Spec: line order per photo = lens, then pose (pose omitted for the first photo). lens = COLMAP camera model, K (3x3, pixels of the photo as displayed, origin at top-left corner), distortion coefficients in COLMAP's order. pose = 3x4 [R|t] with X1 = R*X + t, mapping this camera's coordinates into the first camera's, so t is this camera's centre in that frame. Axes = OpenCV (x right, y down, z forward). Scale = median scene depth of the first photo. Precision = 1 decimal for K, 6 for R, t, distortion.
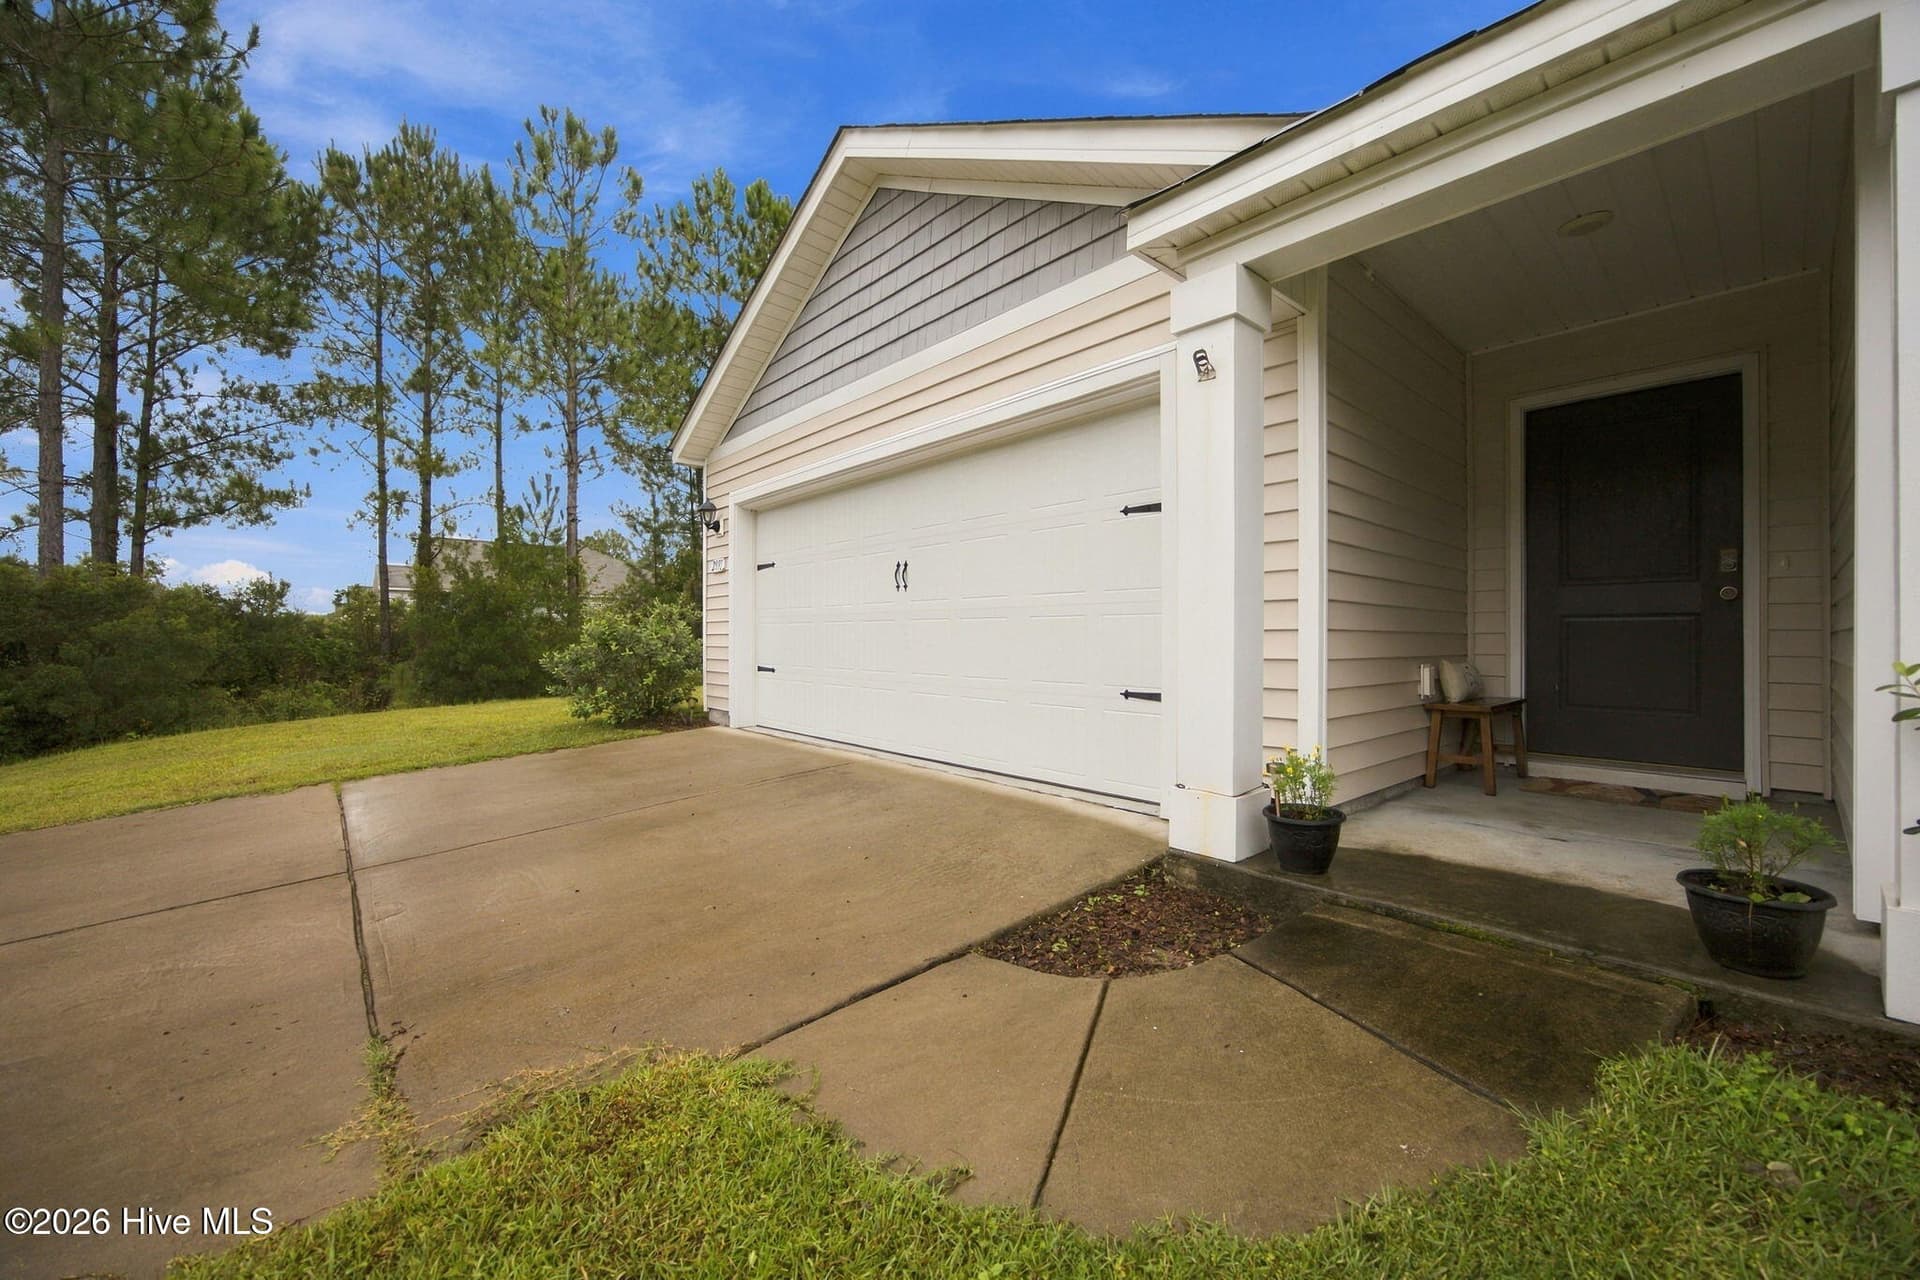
lens RADIAL K [[747.9, 0, 962.1], [0, 747.9, 633.4], [0, 0, 1]] dist [-0.011072, 0.000477]
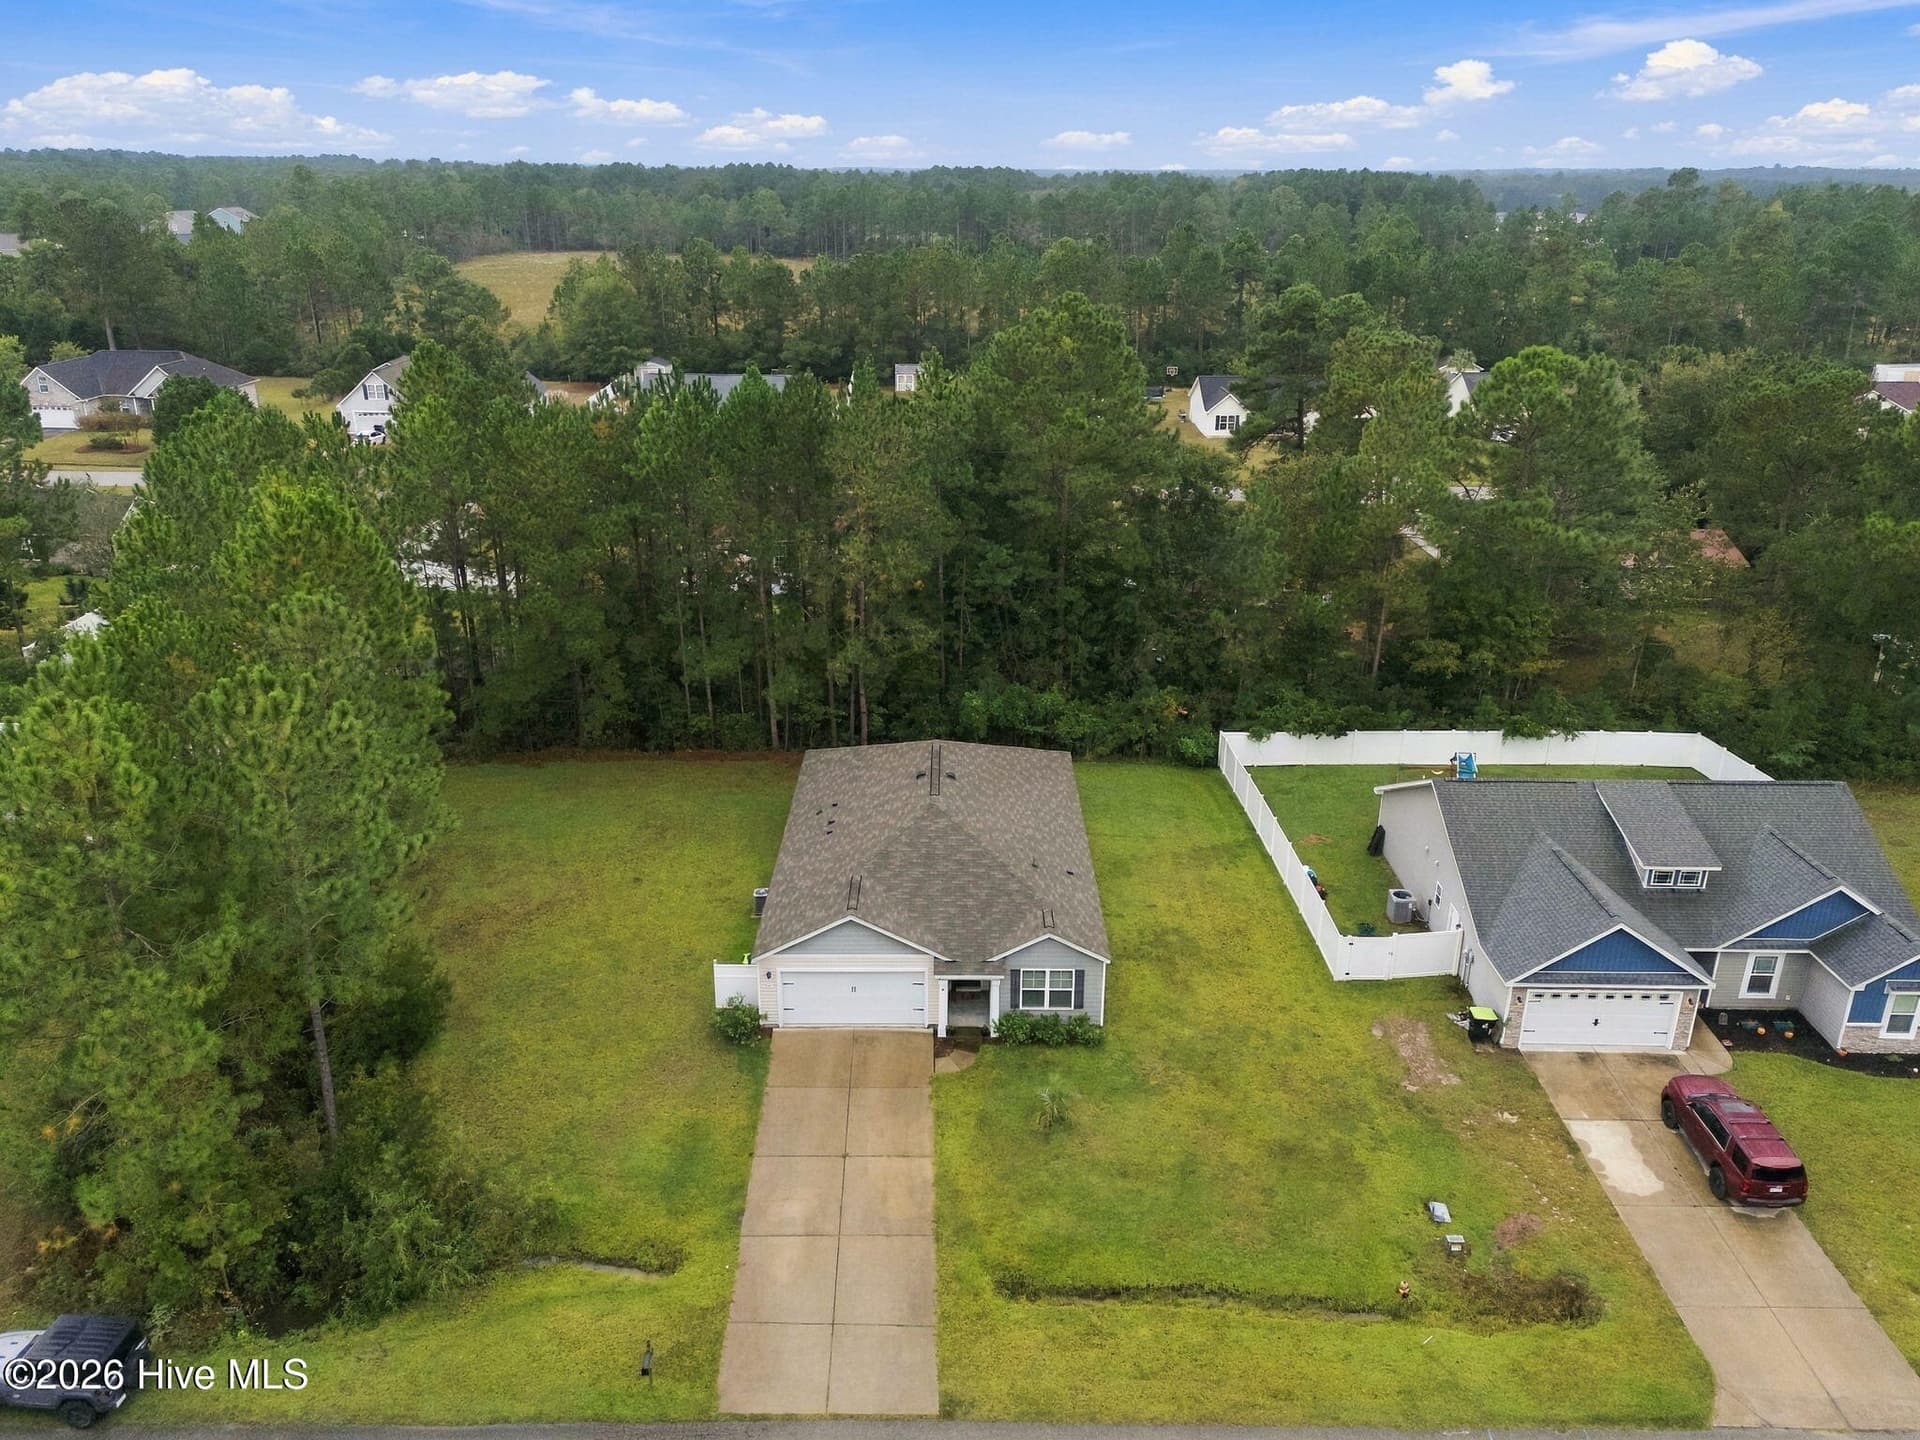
lens RADIAL K [[1405.8, 0, 960.0], [0, 1405.8, 720.0], [0, 0, 1]] dist [0.100329, -0.104312]
pose [[0.661812, -0.284462, 0.693604, -3.945083], [-0.001926, 0.924564, 0.381021, -3.734255], [-0.749668, -0.253500, 0.611339, -3.305219]]
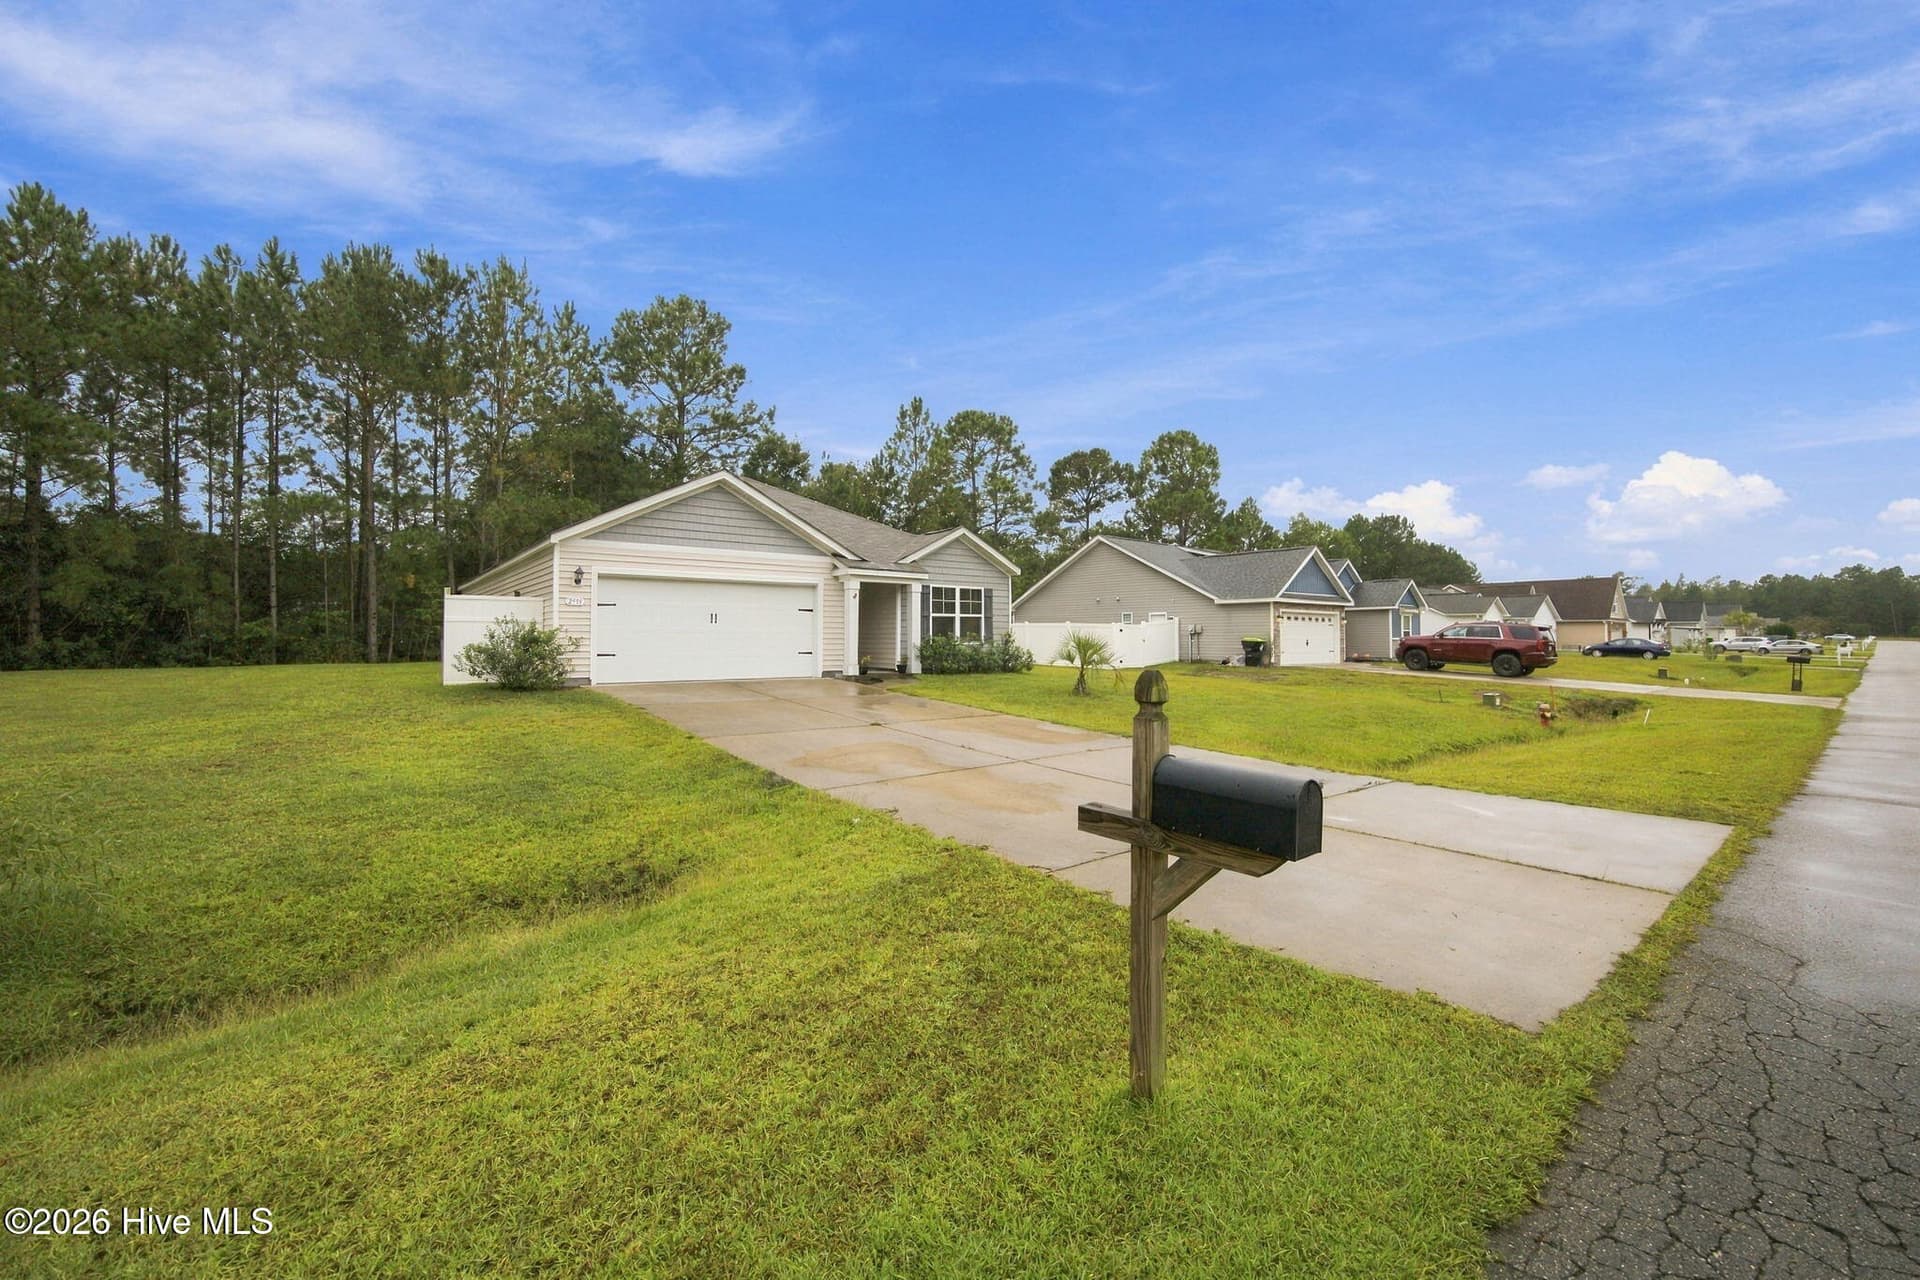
lens RADIAL K [[747.9, 0, 962.1], [0, 747.9, 633.4], [0, 0, 1]] dist [-0.011072, 0.000477]
pose [[0.044856, -0.000814, 0.998993, -2.268065], [-0.010001, 0.999949, 0.001264, -0.024109], [-0.998943, -0.010047, 0.044846, -0.065922]]
